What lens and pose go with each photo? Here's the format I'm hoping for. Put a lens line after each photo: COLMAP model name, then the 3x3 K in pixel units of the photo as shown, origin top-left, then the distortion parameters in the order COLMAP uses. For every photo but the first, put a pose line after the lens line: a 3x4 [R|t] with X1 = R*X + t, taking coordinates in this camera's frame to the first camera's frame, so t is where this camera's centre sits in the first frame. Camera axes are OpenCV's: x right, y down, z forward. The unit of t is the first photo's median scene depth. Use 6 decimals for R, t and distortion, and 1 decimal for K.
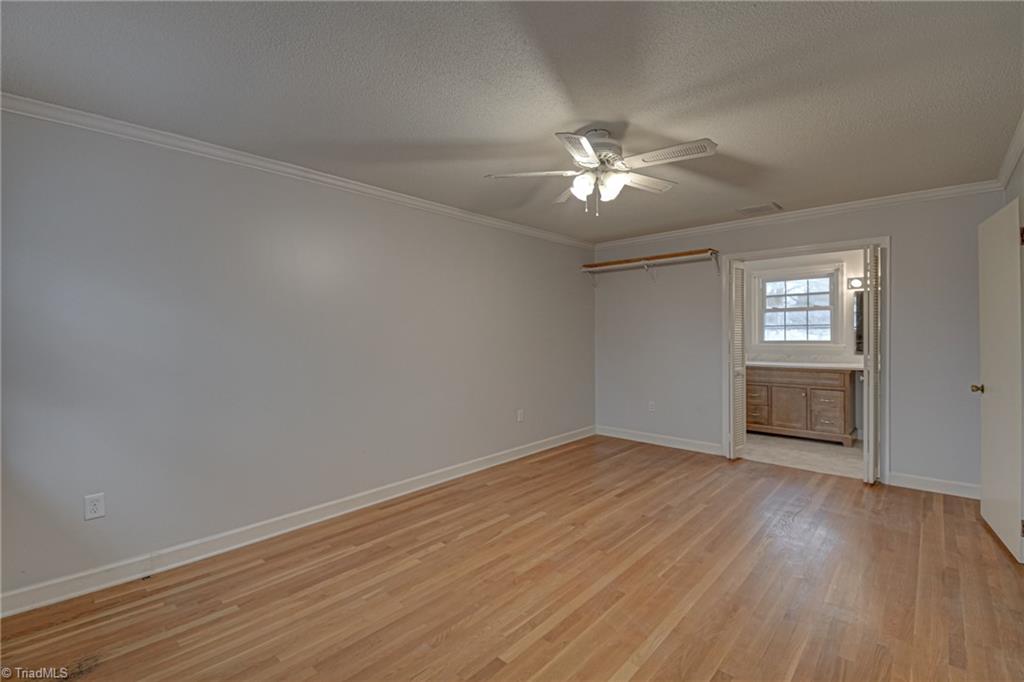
lens RADIAL K [[456.3, 0, 522.9], [0, 456.3, 338.8], [0, 0, 1]] dist [-0.000665, -0.007067]
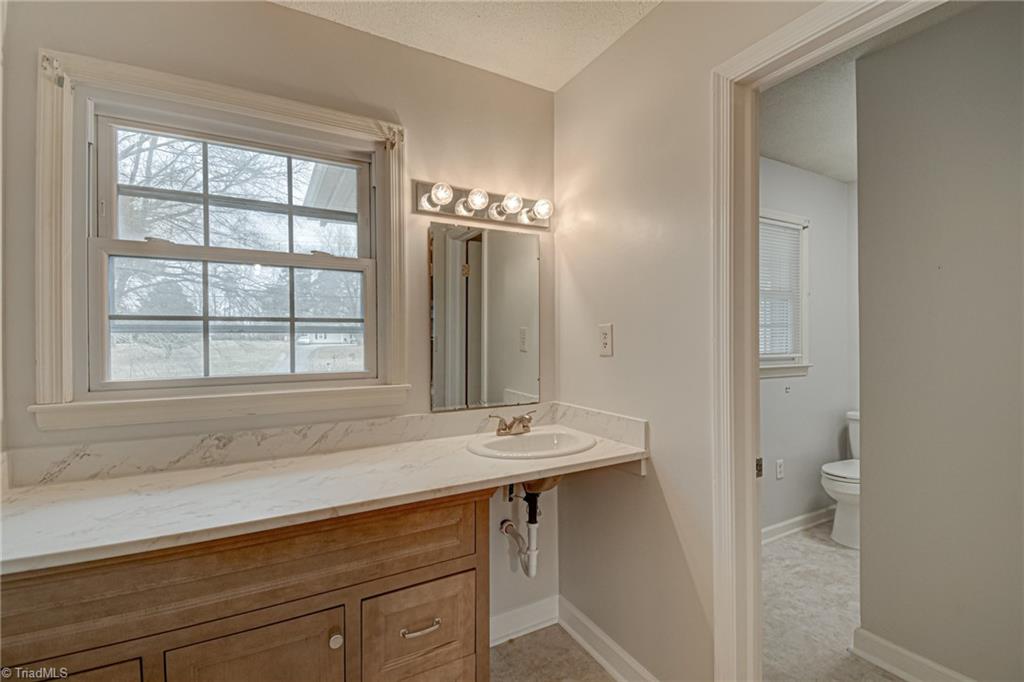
lens RADIAL K [[456.3, 0, 519.2], [0, 456.3, 341.4], [0, 0, 1]] dist [-0.000665, -0.007067]
pose [[0.321146, -0.001428, 0.947029, 0.486211], [0.006166, 0.999981, -0.000583, -0.018467], [-0.947010, 0.006027, 0.321149, 0.933625]]
